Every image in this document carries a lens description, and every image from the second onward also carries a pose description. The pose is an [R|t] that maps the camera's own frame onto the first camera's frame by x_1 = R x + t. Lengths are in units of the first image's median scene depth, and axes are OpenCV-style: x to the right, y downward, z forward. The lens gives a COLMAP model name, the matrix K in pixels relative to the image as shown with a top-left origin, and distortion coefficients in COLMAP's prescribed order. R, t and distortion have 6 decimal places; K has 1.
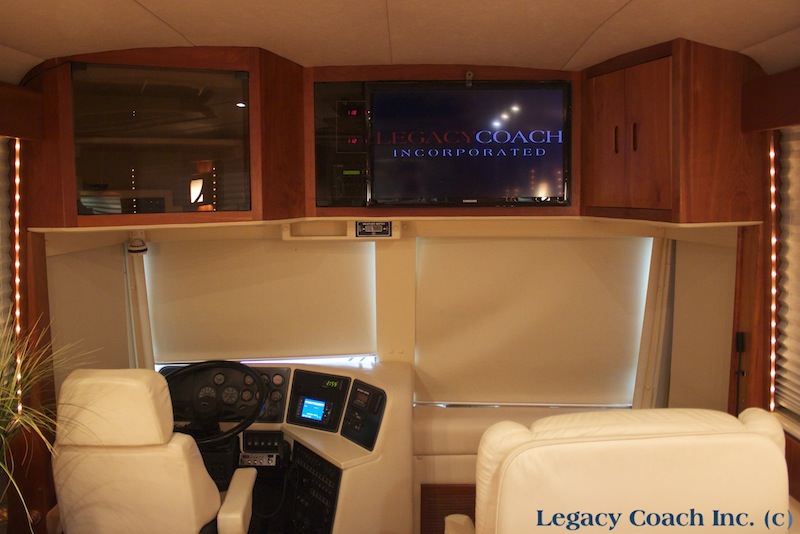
lens RADIAL K [[680.1, 0, 395.3], [0, 680.1, 262.3], [0, 0, 1]] dist [-0.170673, 0.171866]
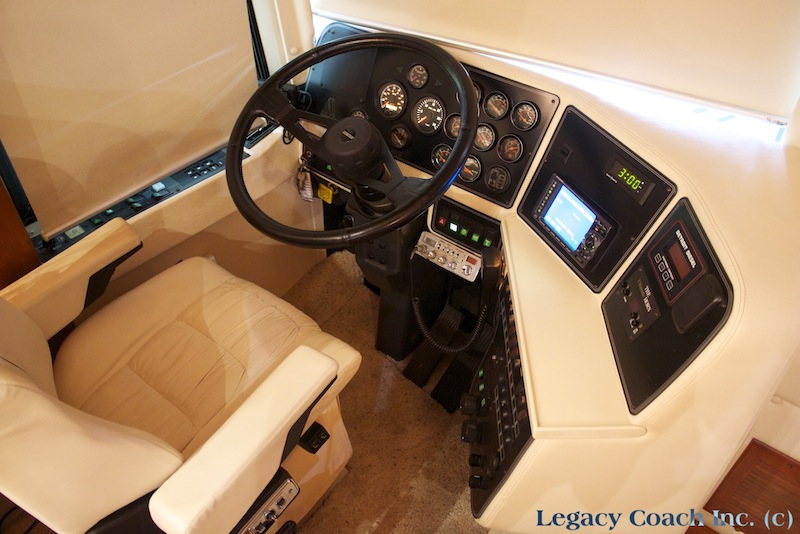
lens RADIAL K [[663.6, 0, 390.2], [0, 663.6, 264.5], [0, 0, 1]] dist [-0.162527, 0.136064]
pose [[0.797355, 0.421887, -0.431551, -0.022407], [-0.091898, 0.791605, 0.604083, 0.000373], [0.596473, -0.442010, 0.669961, 0.706127]]
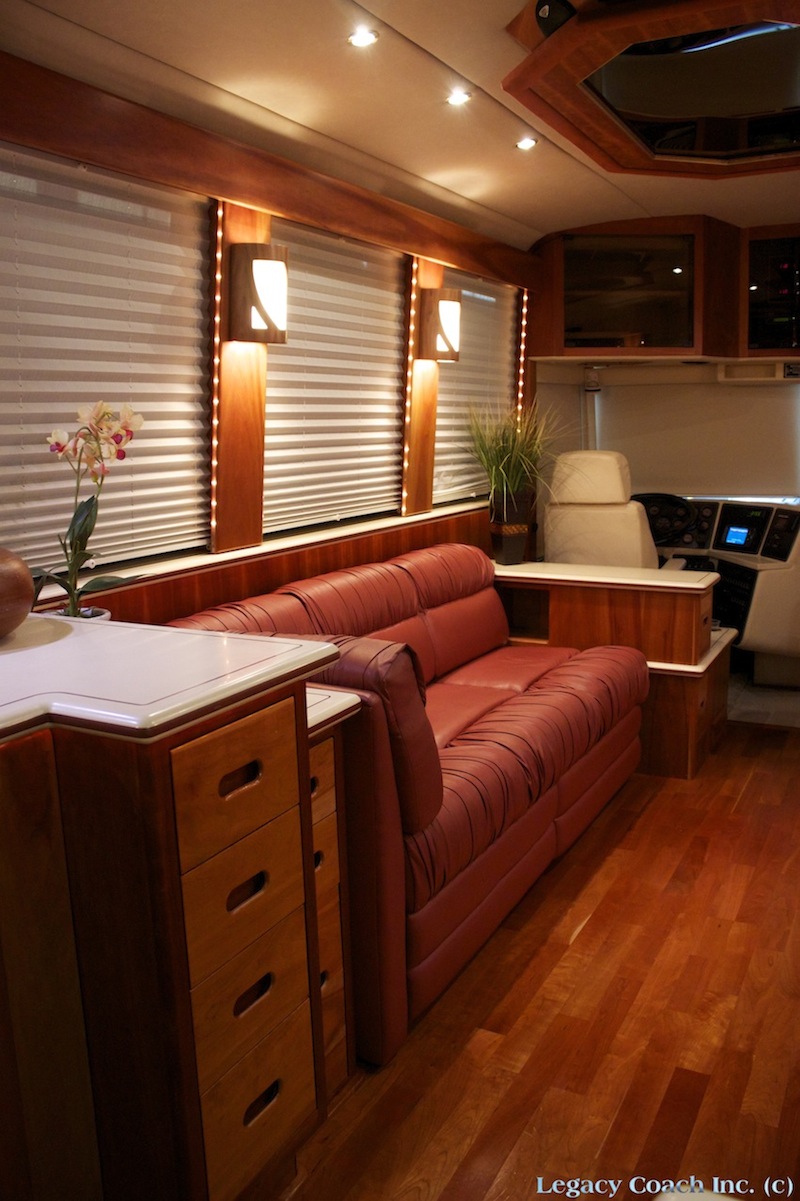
lens RADIAL K [[996.2, 0, 402.9], [0, 996.2, 594.6], [0, 0, 1]] dist [-0.162527, 0.136064]
pose [[0.890313, 0.068636, -0.450147, 0.135903], [-0.035275, 0.996000, 0.082096, 0.224080], [0.453981, -0.057213, 0.889173, -0.783729]]
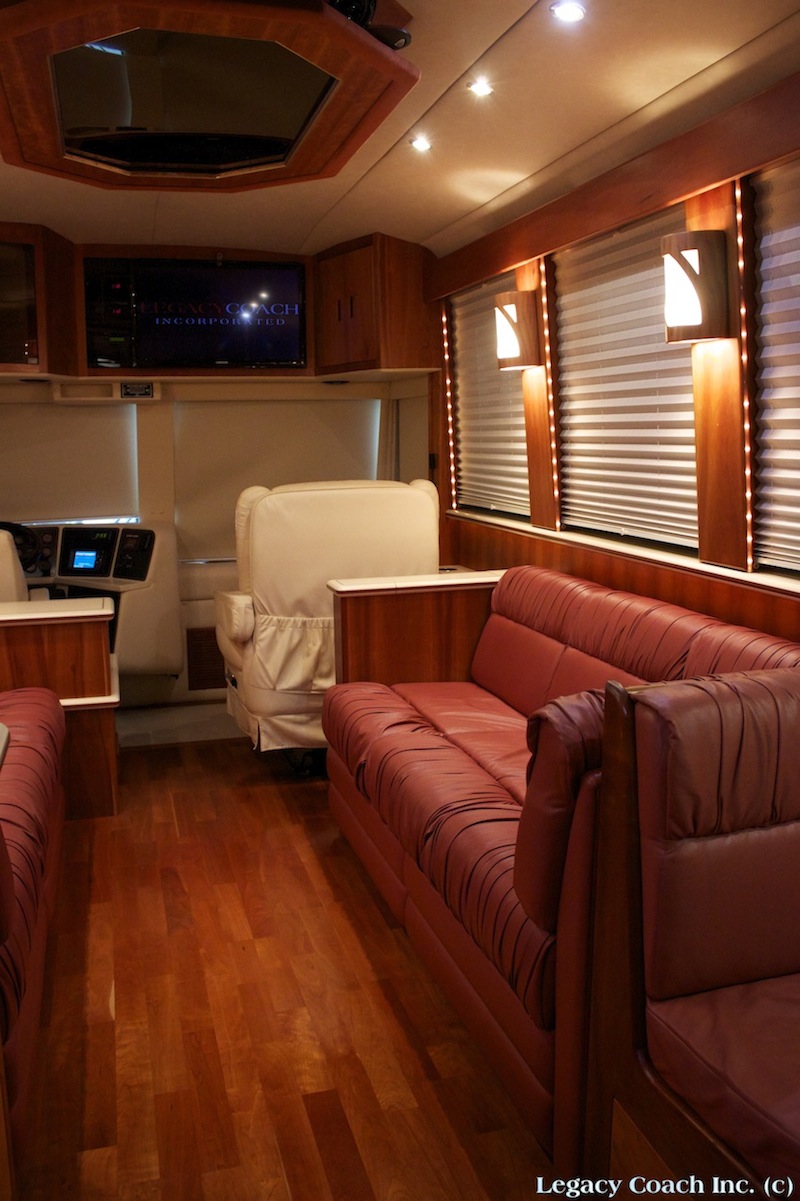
lens RADIAL K [[999.9, 0, 417.1], [0, 999.9, 596.4], [0, 0, 1]] dist [-0.165318, 0.143048]
pose [[0.951850, -0.046551, 0.303009, -0.104727], [0.030962, 0.997948, 0.056051, 0.227854], [-0.304996, -0.043970, 0.951338, -0.751483]]
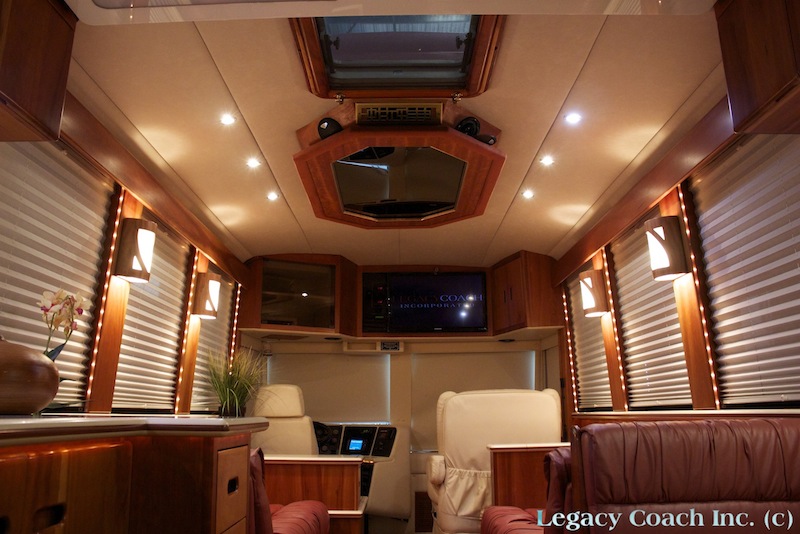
lens RADIAL K [[666.0, 0, 395.1], [0, 666.0, 256.6], [0, 0, 1]] dist [-0.165318, 0.143048]
pose [[0.999971, 0.005002, 0.005672, -0.031044], [-0.002839, 0.943461, -0.331472, 0.362916], [-0.007009, 0.331446, 0.943448, -0.950813]]
